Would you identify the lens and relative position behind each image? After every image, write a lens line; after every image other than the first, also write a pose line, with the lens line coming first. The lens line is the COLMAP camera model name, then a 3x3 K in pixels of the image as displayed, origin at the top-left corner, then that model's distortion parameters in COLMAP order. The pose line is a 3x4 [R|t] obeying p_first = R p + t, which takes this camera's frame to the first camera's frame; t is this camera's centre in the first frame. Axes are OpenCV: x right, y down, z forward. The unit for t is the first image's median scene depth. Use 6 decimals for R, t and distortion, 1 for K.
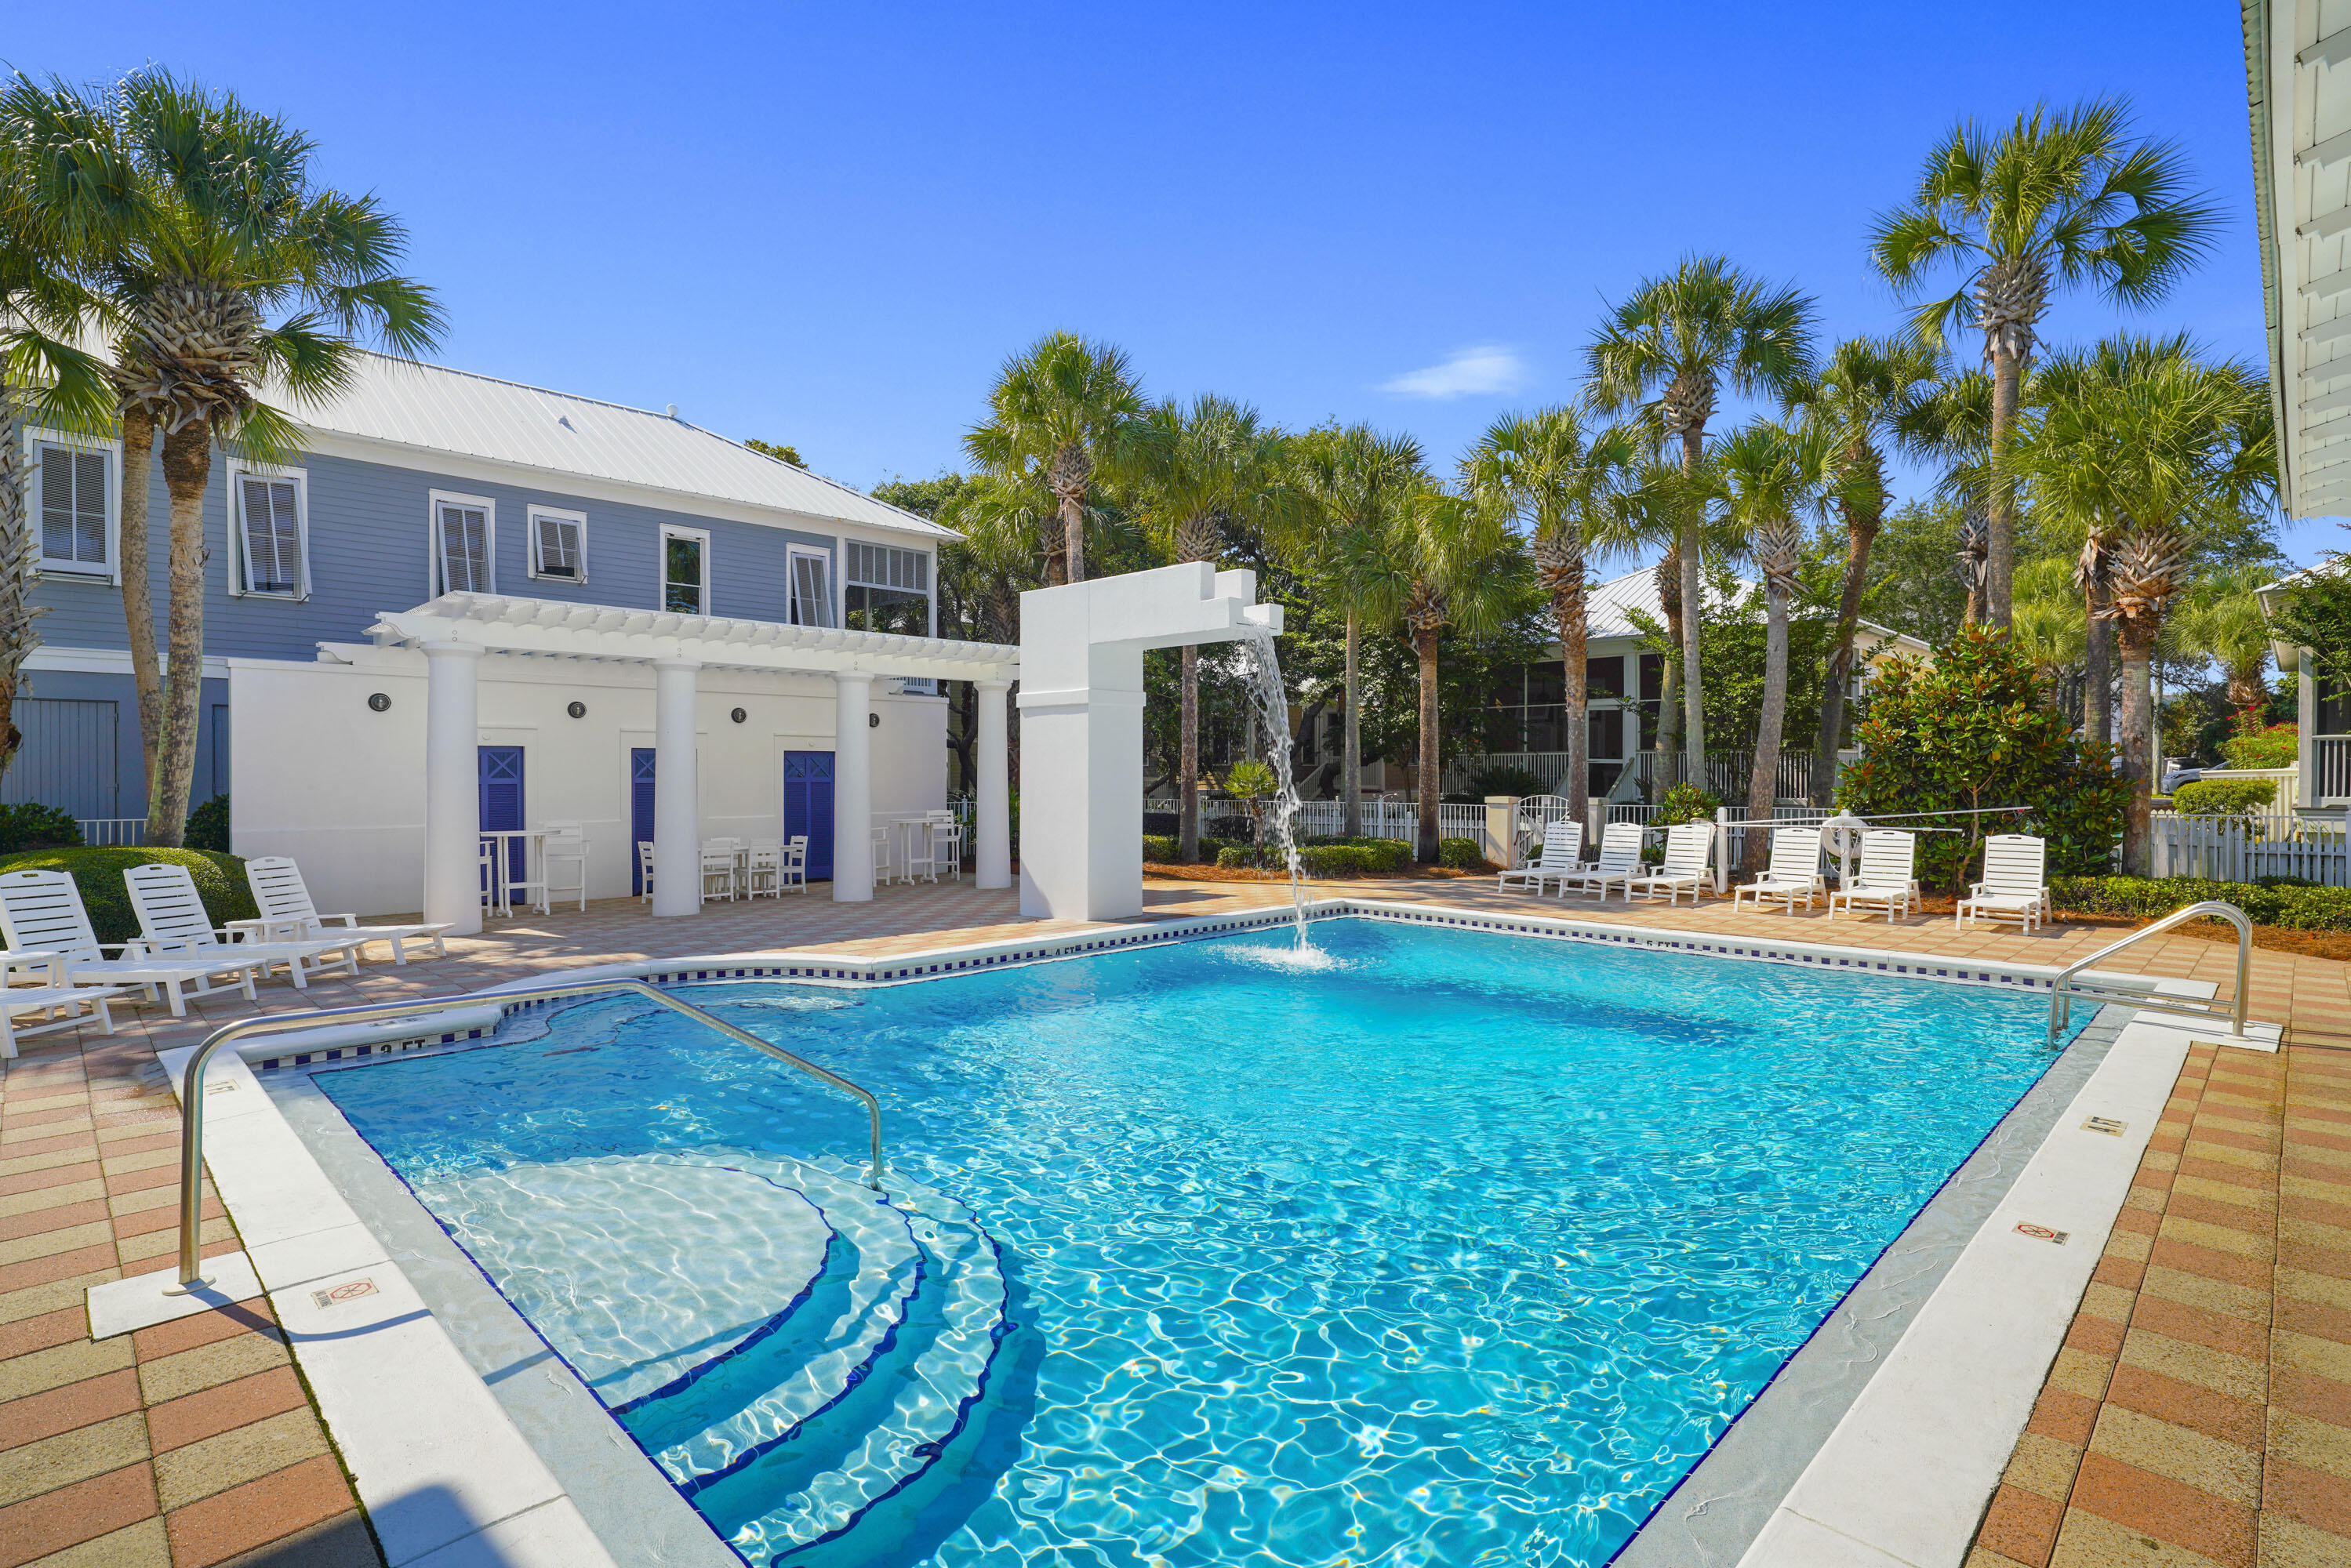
lens RADIAL K [[1134.1, 0, 1175.5], [0, 1134.1, 784.0], [0, 0, 1]] dist [0.026017, 0.000135]
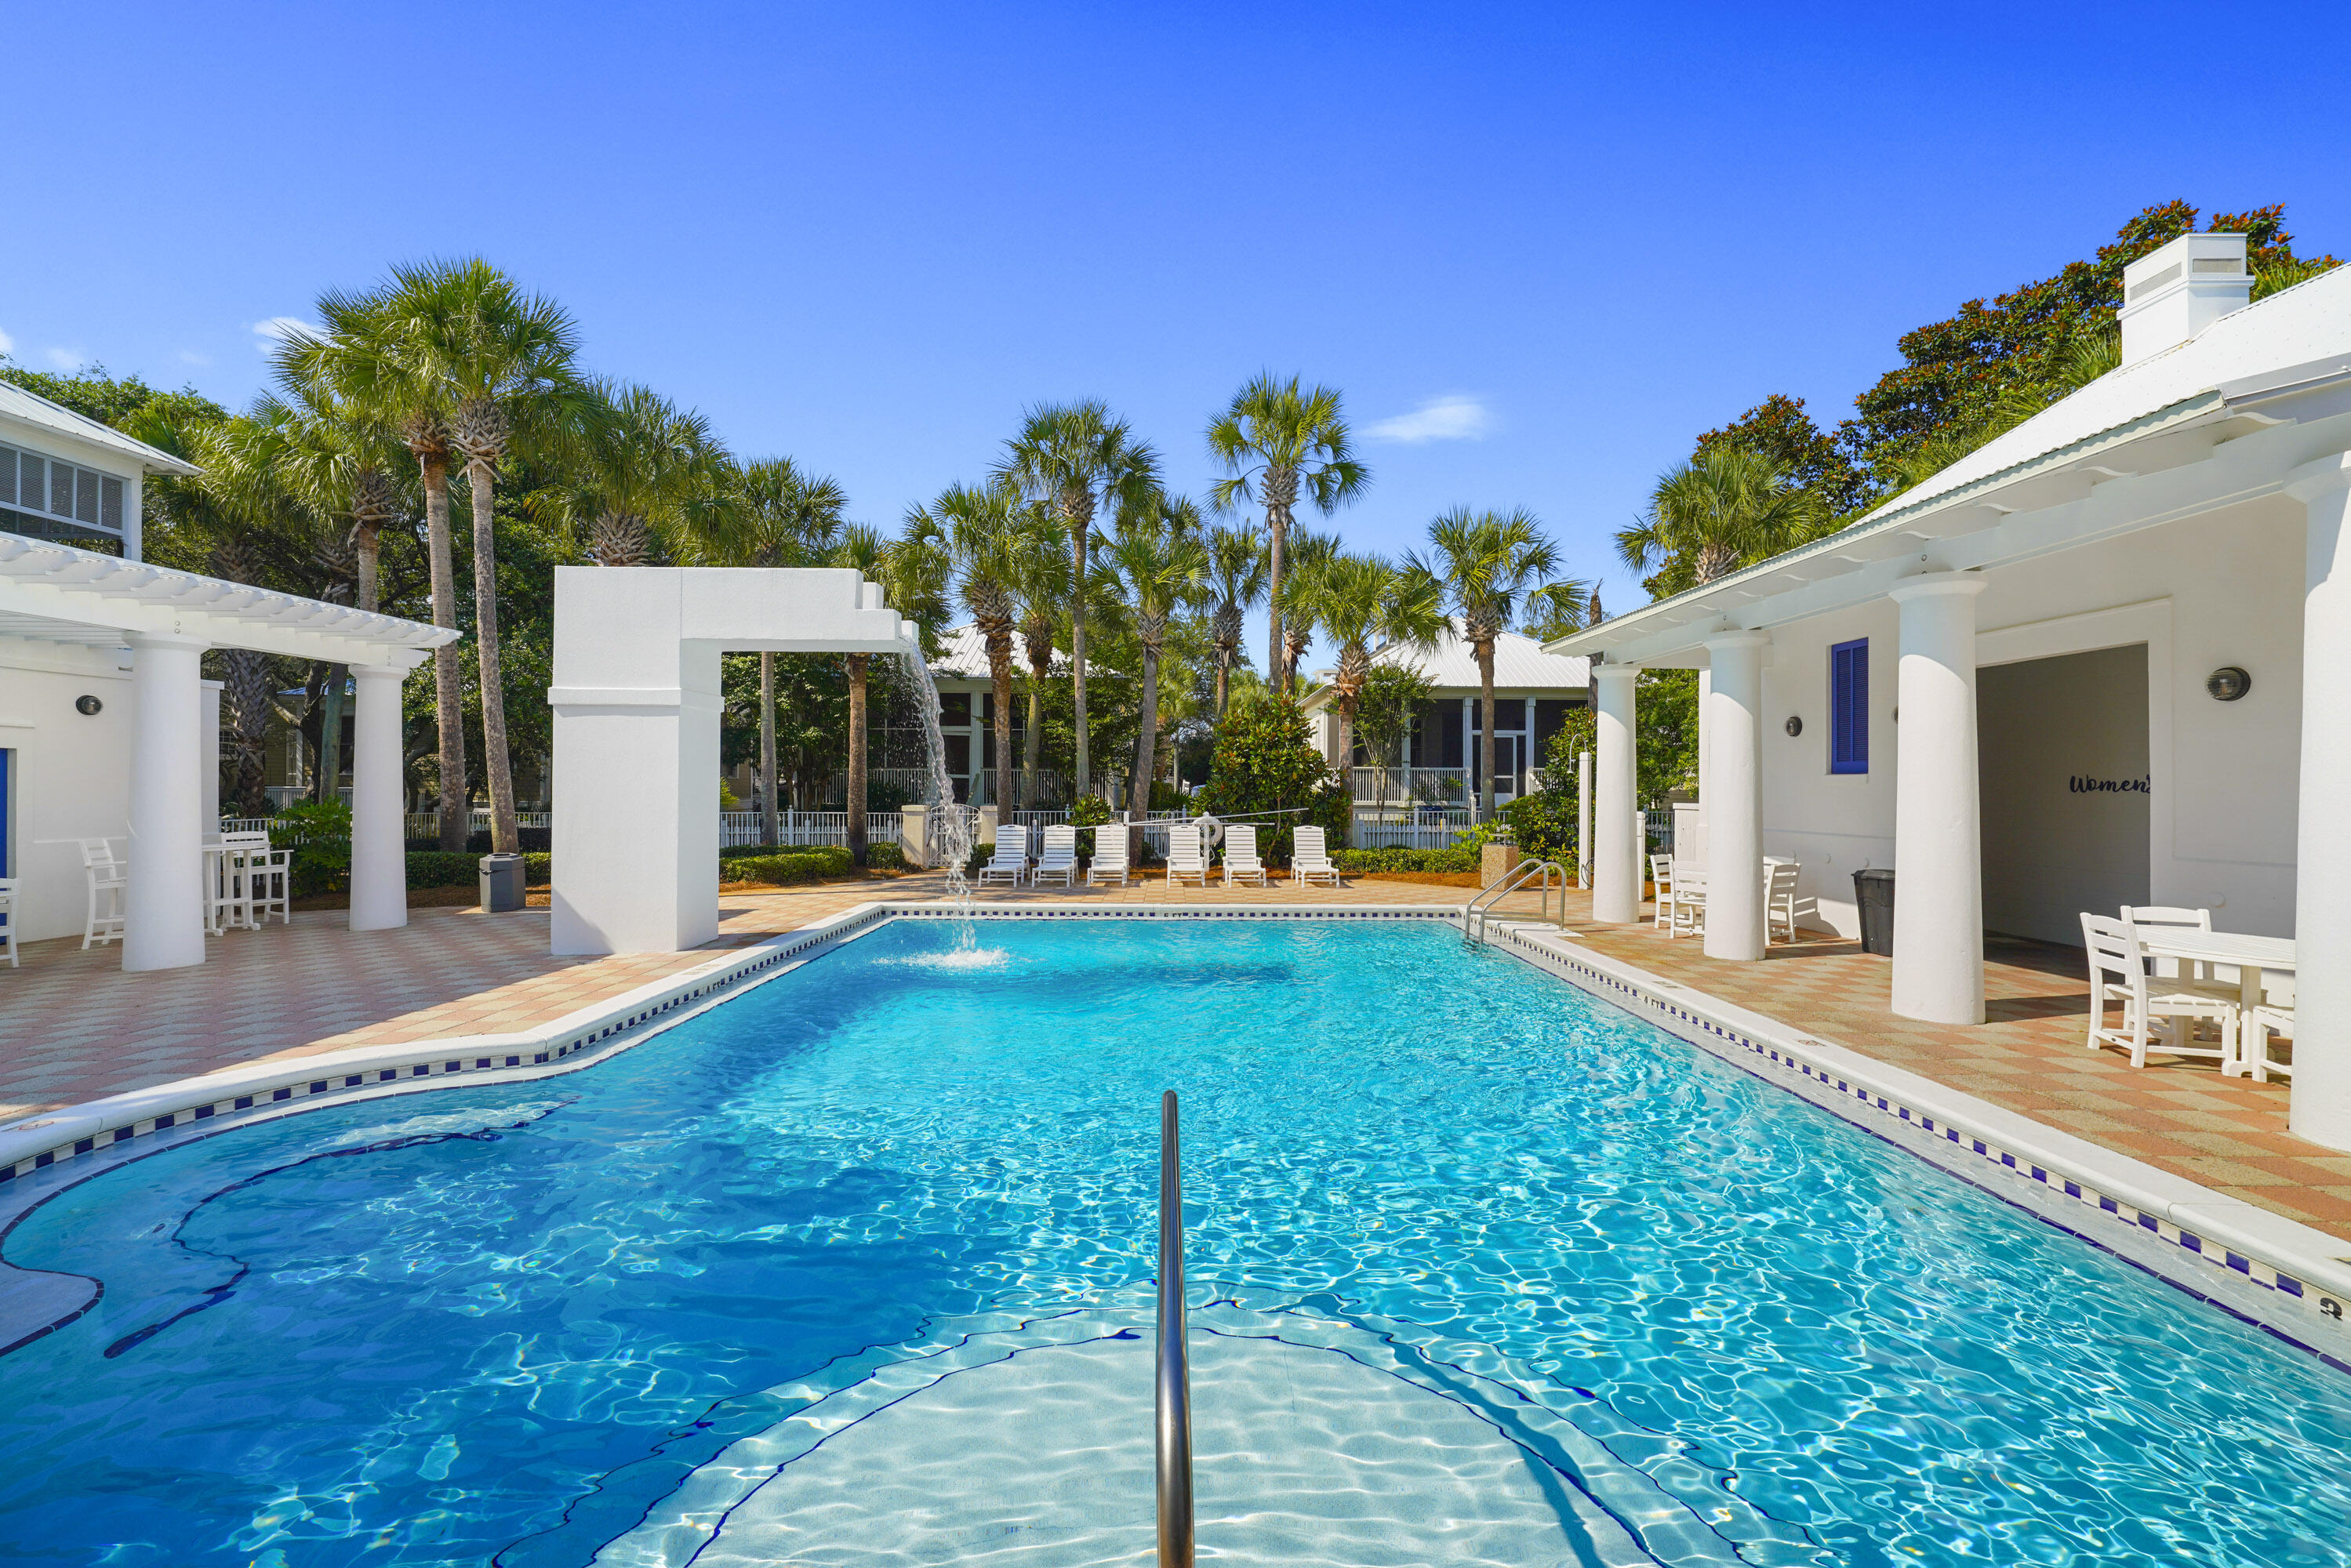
lens RADIAL K [[918.1, 0, 1175.5], [0, 918.1, 784.0], [0, 0, 1]] dist [-0.000583, -0.000053]
pose [[0.713931, 0.005832, 0.700191, -0.241516], [0.002072, 0.999943, -0.010442, -0.001084], [-0.700213, 0.008905, 0.713879, 0.177747]]
